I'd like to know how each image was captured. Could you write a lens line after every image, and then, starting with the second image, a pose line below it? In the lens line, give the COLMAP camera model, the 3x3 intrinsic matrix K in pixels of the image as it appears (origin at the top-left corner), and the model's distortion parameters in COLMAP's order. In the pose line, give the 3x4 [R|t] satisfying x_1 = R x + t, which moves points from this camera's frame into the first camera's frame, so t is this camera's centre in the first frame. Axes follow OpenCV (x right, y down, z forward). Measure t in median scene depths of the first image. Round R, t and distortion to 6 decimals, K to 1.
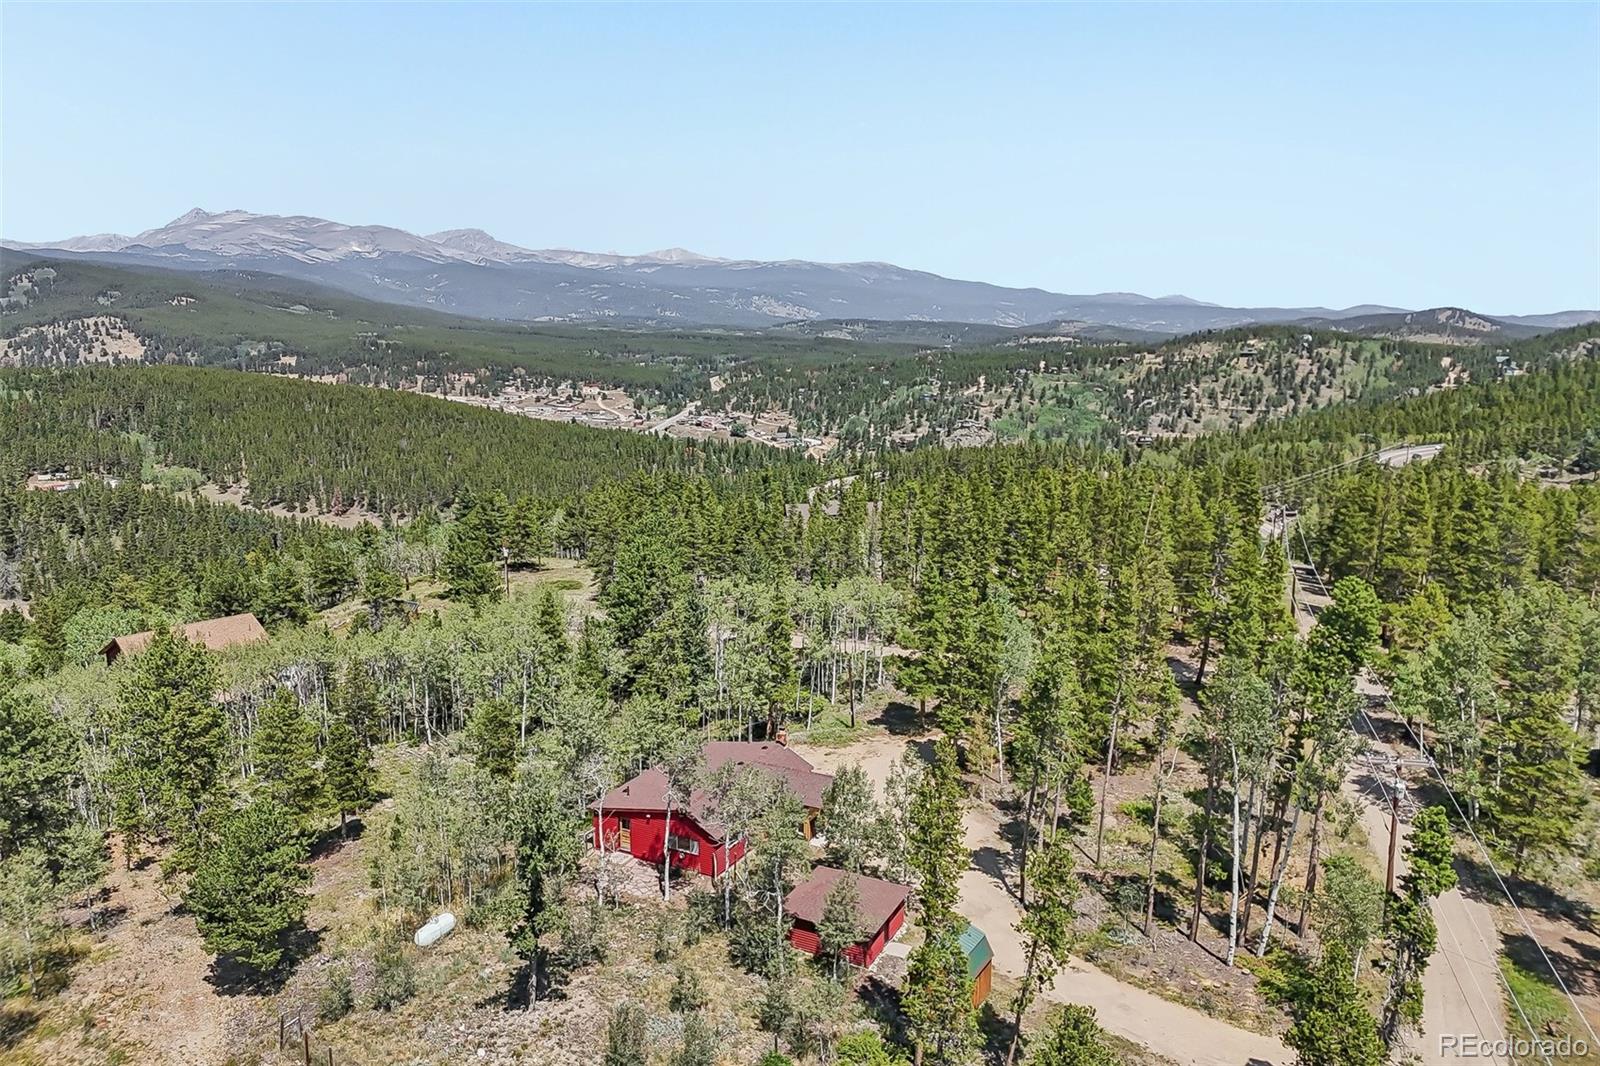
lens RADIAL K [[1169.1, 0, 800.0], [0, 1169.1, 533.0], [0, 0, 1]] dist [0.089792, -0.107830]
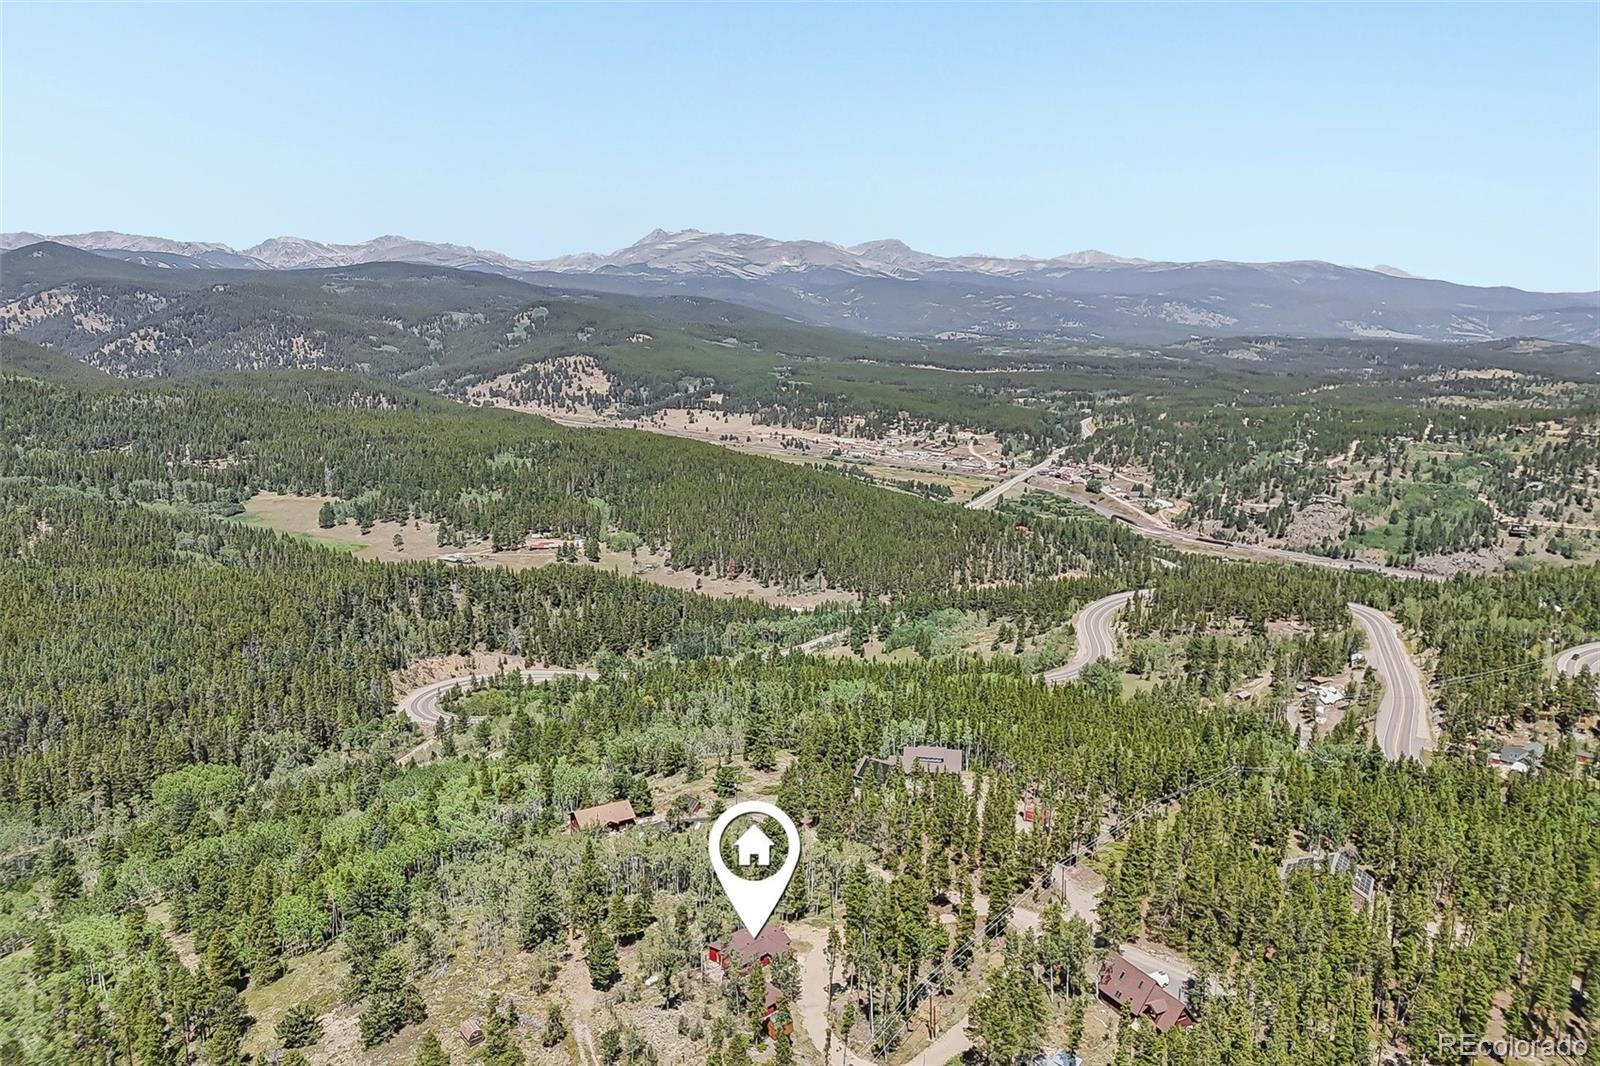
lens RADIAL K [[1154.9, 0, 800.0], [0, 1154.9, 533.0], [0, 0, 1]] dist [0.127503, -0.151373]
pose [[0.943030, 0.056054, -0.327953, 0.045980], [-0.056407, 0.998372, 0.008446, -0.040773], [0.327892, 0.010534, 0.944656, -0.083762]]
